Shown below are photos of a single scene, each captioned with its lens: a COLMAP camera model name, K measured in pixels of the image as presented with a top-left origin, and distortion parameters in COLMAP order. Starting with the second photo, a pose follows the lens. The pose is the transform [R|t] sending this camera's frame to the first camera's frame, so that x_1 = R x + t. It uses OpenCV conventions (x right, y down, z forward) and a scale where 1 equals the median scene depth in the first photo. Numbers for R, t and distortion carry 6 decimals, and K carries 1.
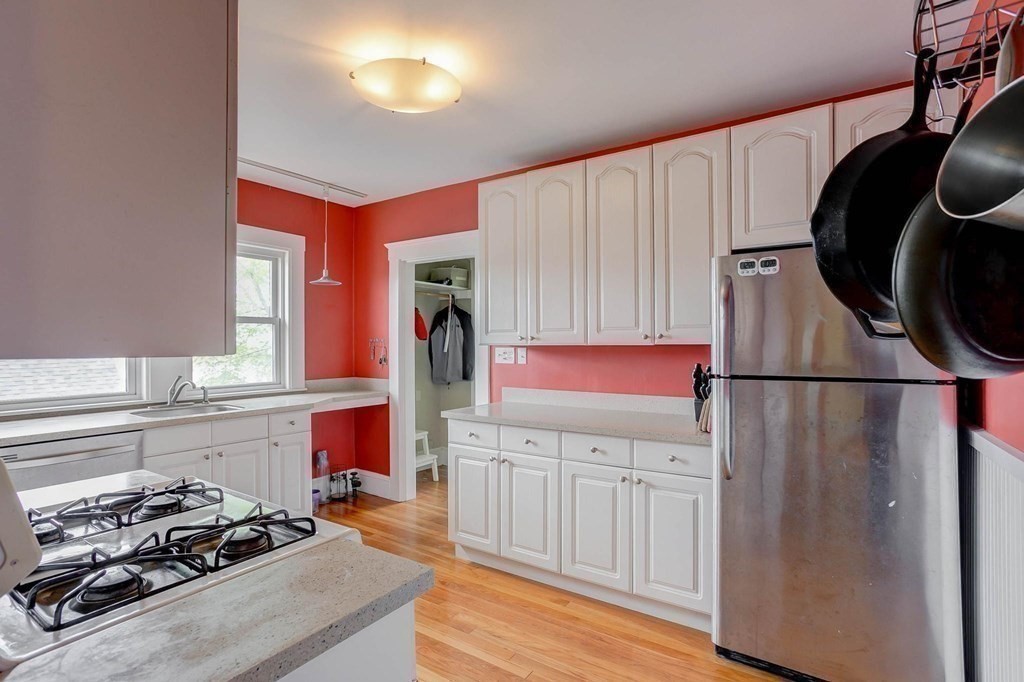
lens RADIAL K [[501.8, 0, 505.2], [0, 501.8, 342.3], [0, 0, 1]] dist [-0.060408, 0.048967]
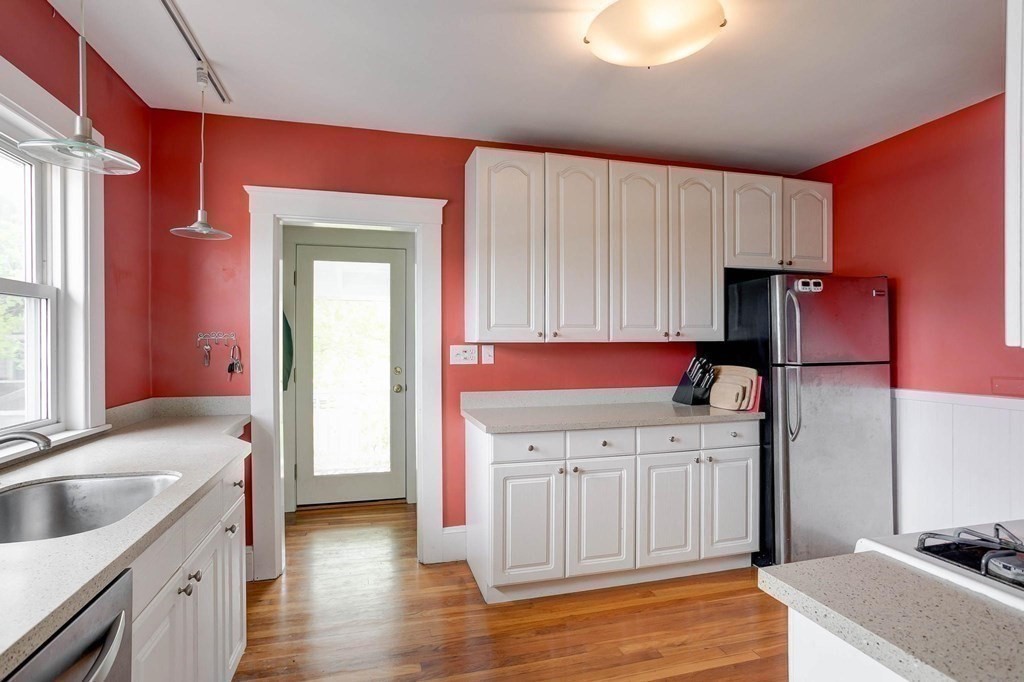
lens RADIAL K [[493.8, 0, 501.9], [0, 493.8, 346.3], [0, 0, 1]] dist [-0.041529, 0.026487]
pose [[0.661856, -0.006691, 0.749601, -0.696119], [-0.002263, 0.999938, 0.010924, 0.003440], [-0.749628, -0.008927, 0.661799, 0.470768]]
